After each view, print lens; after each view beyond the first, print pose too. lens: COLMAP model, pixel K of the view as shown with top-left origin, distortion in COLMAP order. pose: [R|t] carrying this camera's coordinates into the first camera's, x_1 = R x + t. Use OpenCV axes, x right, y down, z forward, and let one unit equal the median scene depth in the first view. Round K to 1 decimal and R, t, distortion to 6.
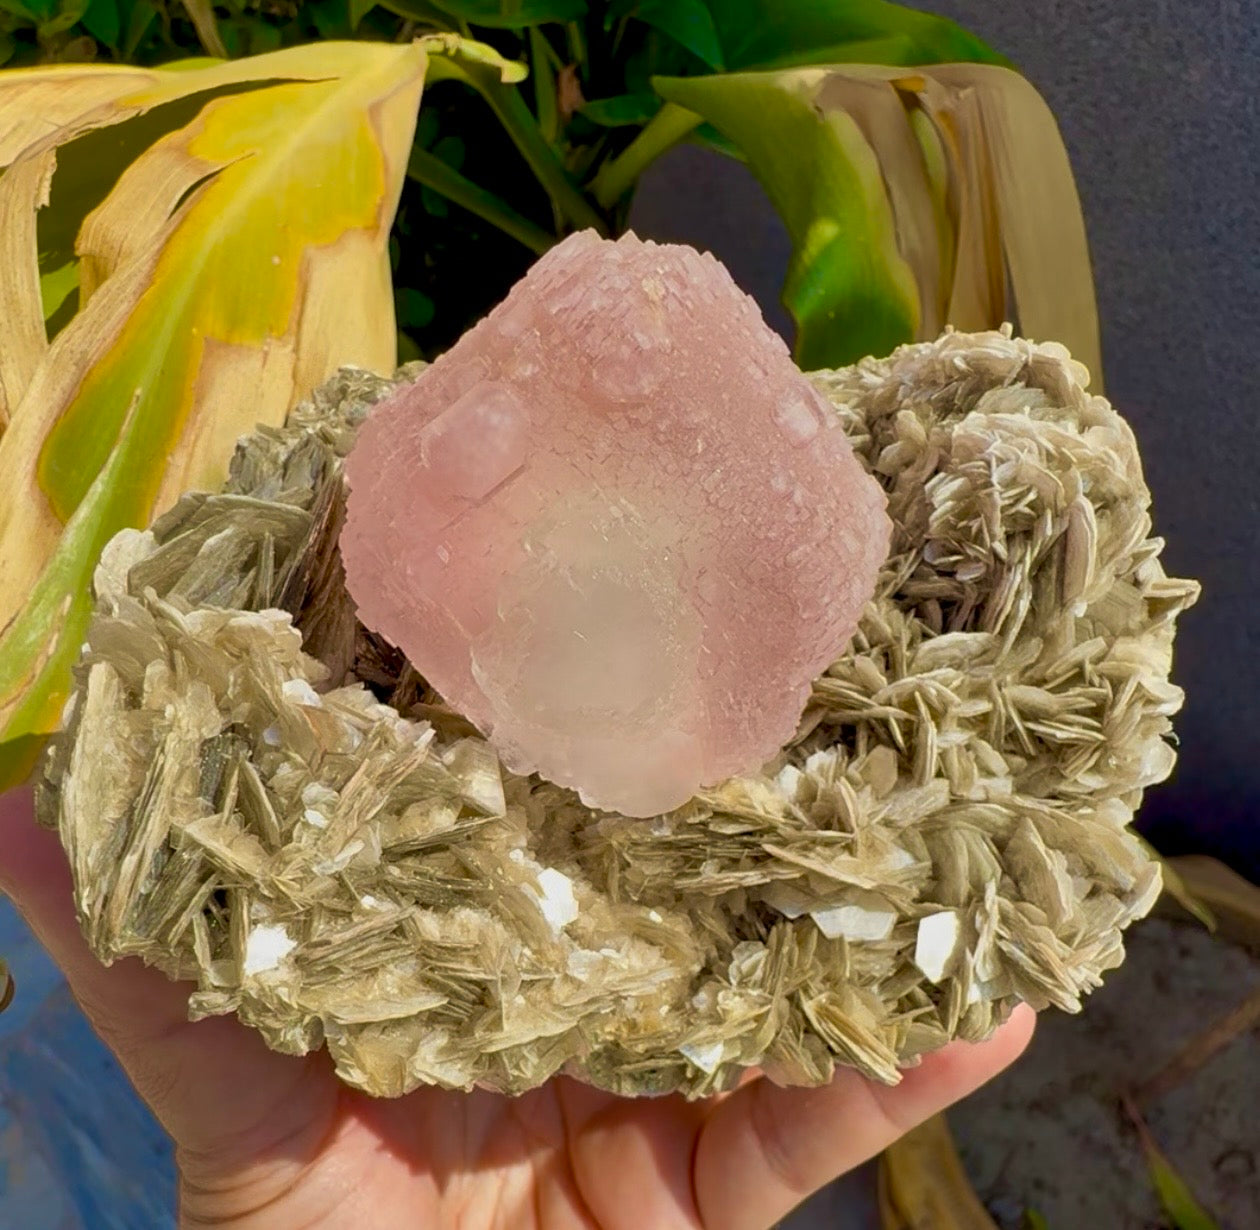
lens RADIAL K [[1064.9, 0, 646.0], [0, 1064.9, 826.2], [0, 0, 1]] dist [0.003101, -0.004410]
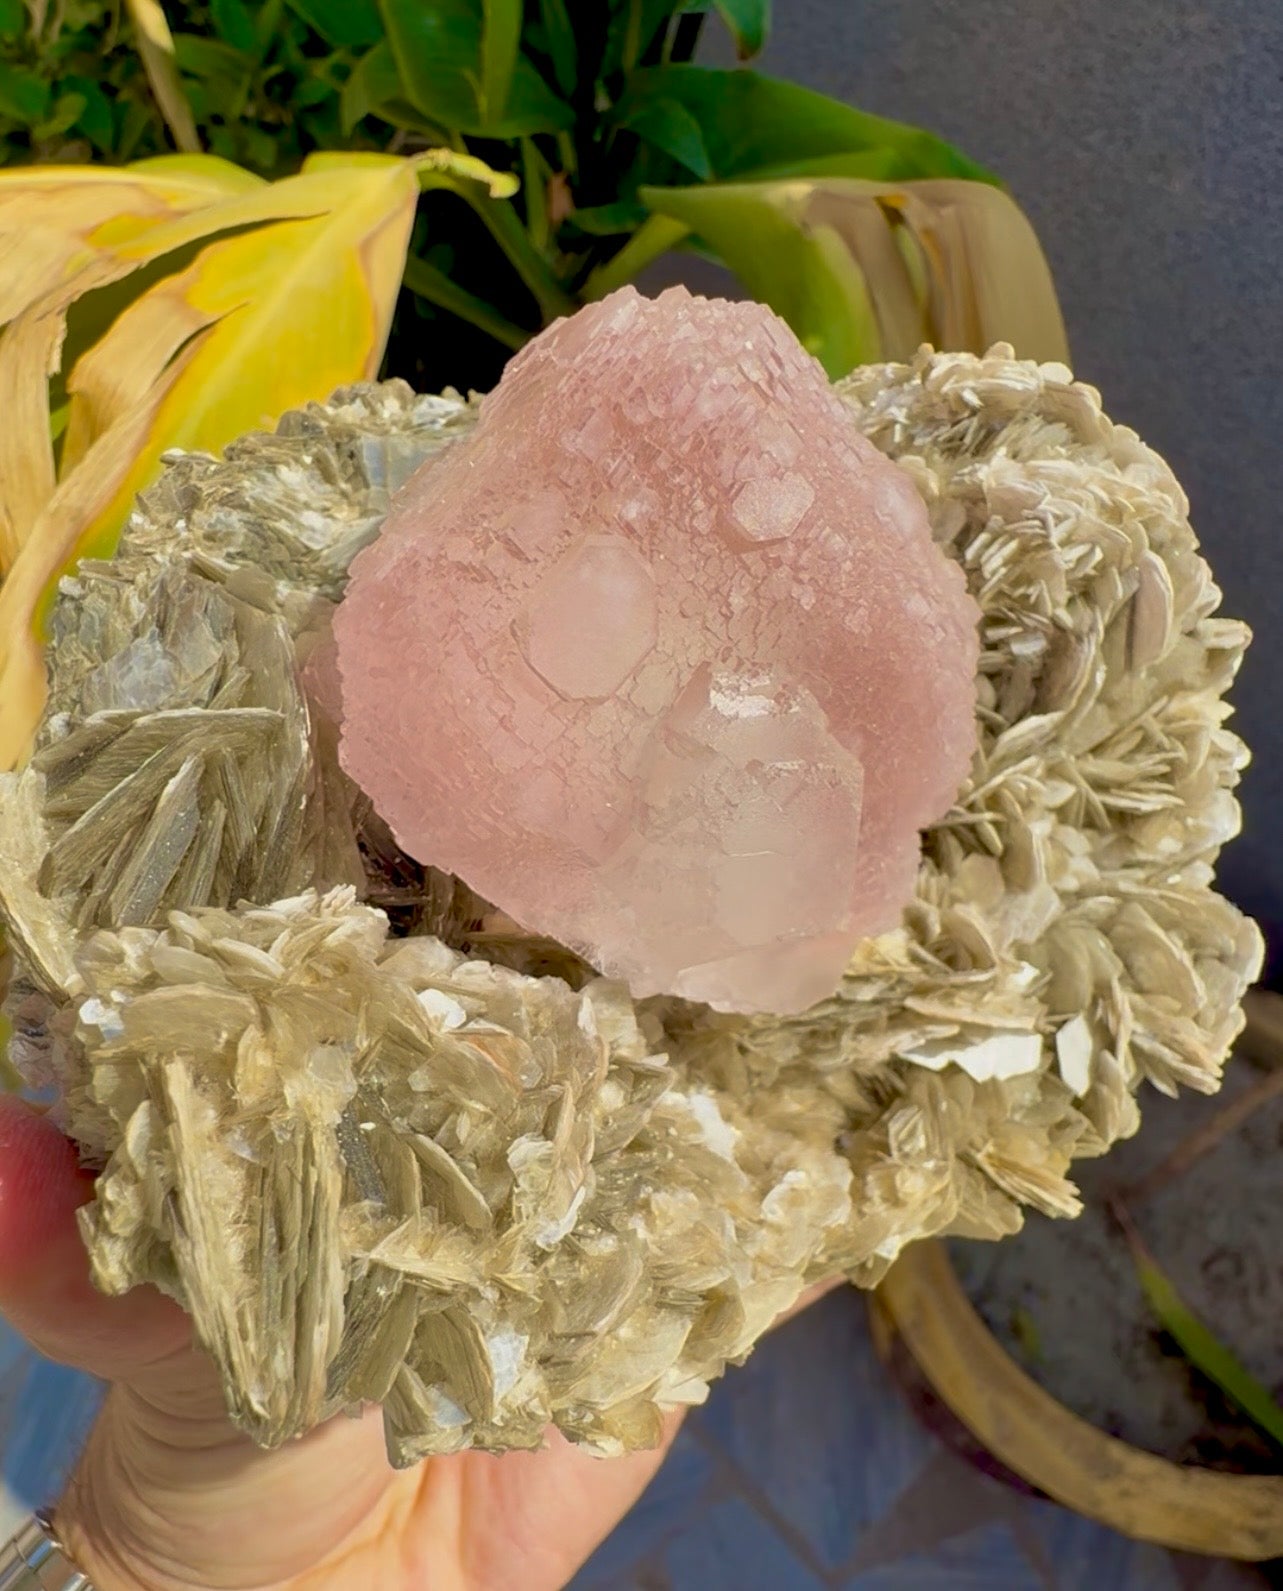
lens RADIAL K [[1068.9, 0, 642.3], [0, 1068.9, 909.3], [0, 0, 1]] dist [0.004176, 0.000034]
pose [[0.935840, -0.222316, 0.273458, -0.313430], [0.184820, 0.970263, 0.156307, -0.231297], [-0.300075, -0.095738, 0.949099, 0.223694]]
